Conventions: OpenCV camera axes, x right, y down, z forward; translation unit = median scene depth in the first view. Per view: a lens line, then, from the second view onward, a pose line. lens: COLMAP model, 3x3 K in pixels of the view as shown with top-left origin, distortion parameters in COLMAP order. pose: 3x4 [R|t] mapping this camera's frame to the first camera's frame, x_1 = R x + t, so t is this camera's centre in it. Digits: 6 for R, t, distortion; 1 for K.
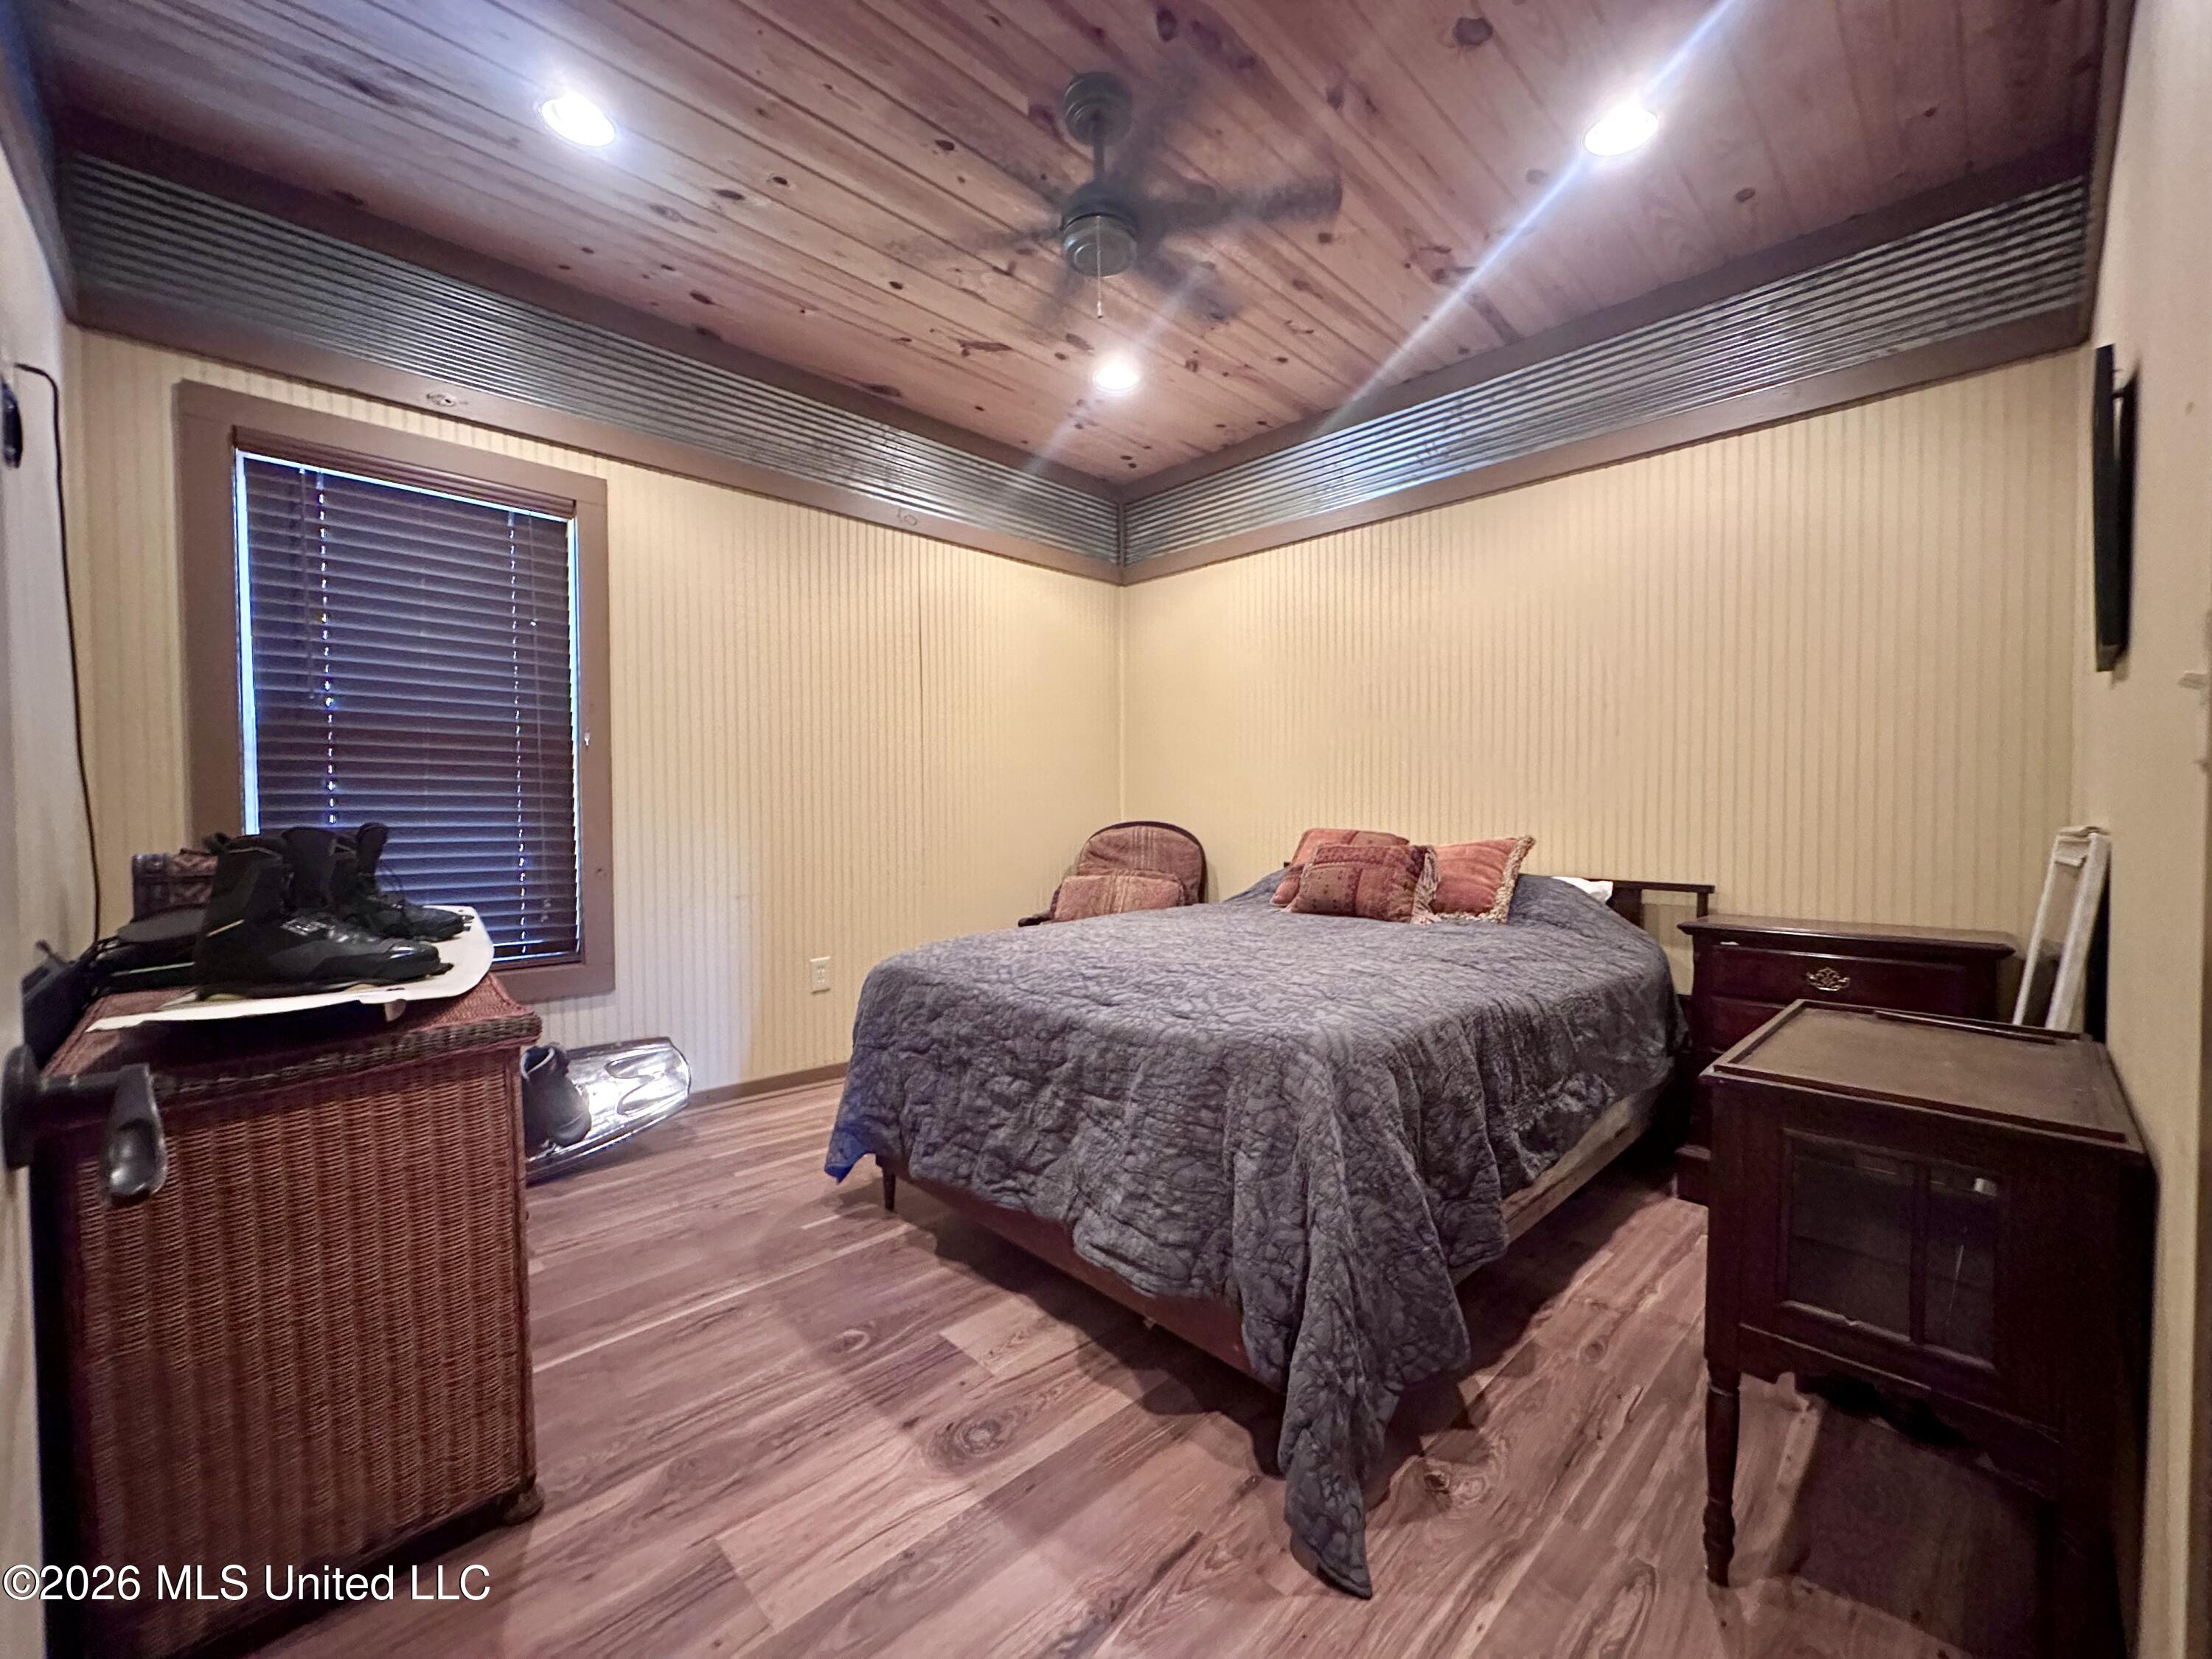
lens RADIAL K [[884.8, 0, 1101.8], [0, 884.8, 828.2], [0, 0, 1]] dist [0.001984, 0.000008]
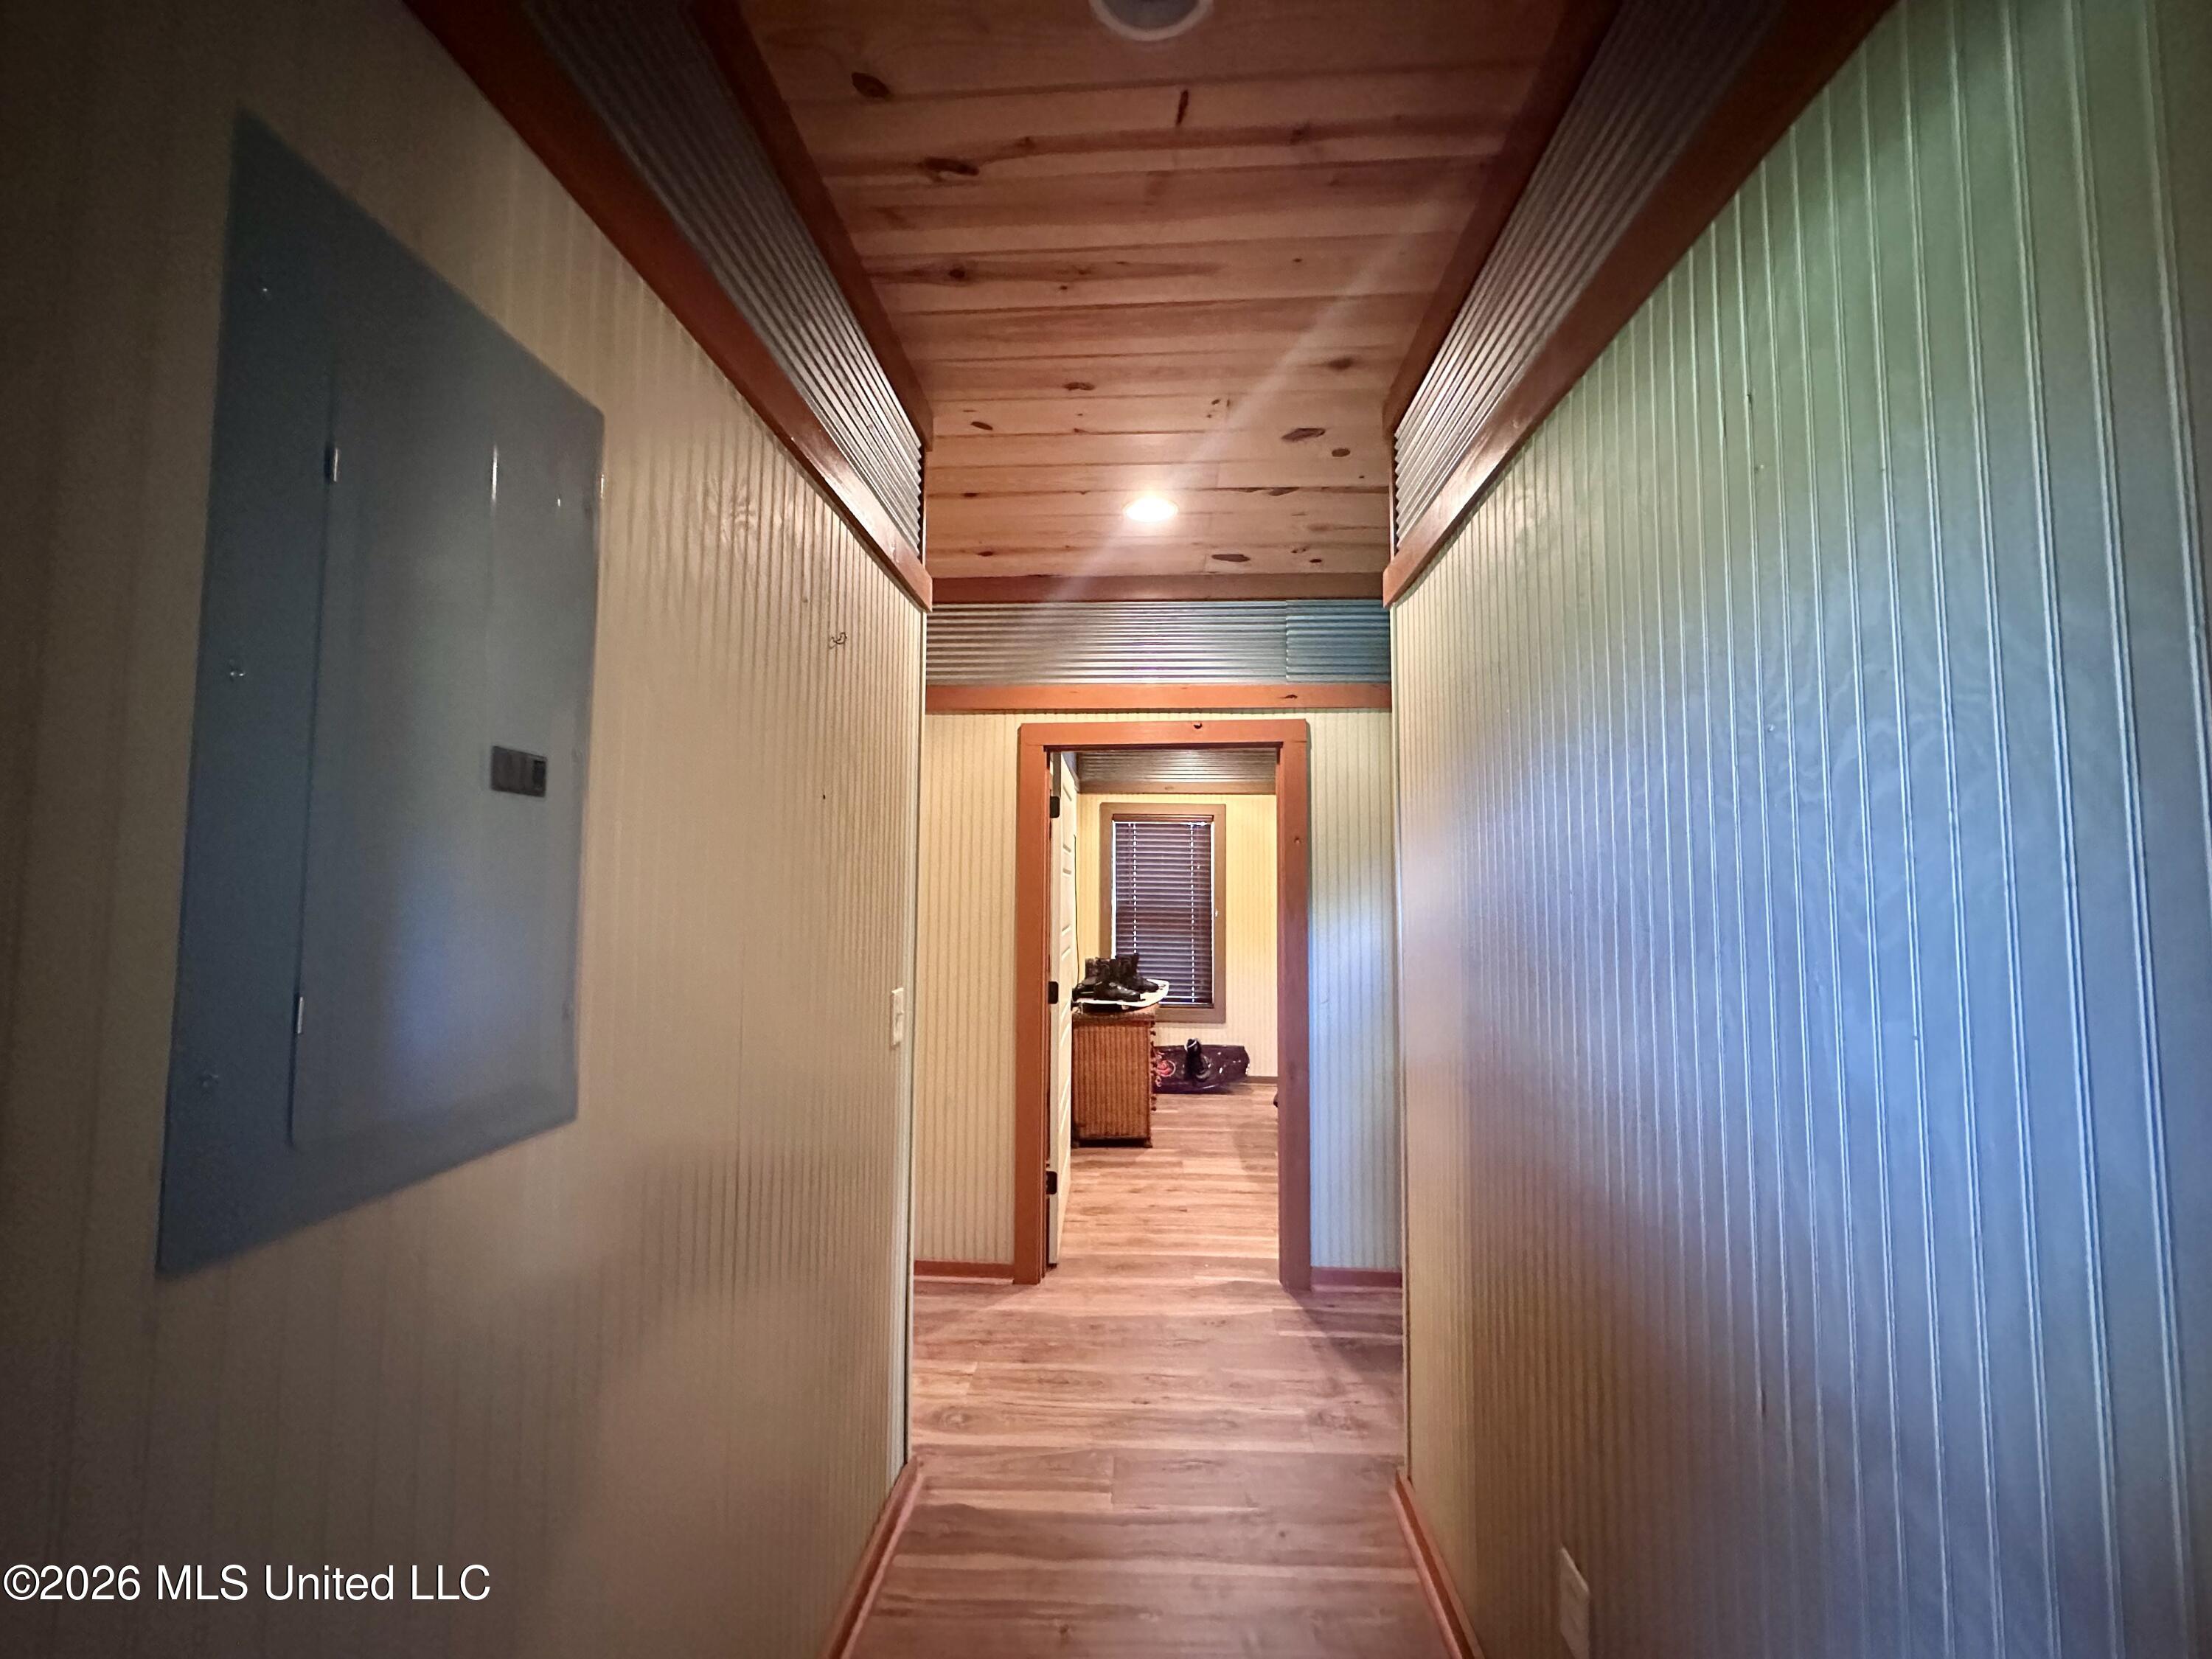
lens RADIAL K [[884.8, 0, 1106.3], [0, 884.8, 828.5], [0, 0, 1]] dist [0.001984, 0.000008]
pose [[0.682305, -0.041610, -0.729882, 1.458518], [-0.029167, 0.996035, -0.084049, -0.183795], [0.730485, 0.078635, 0.678386, -1.285841]]
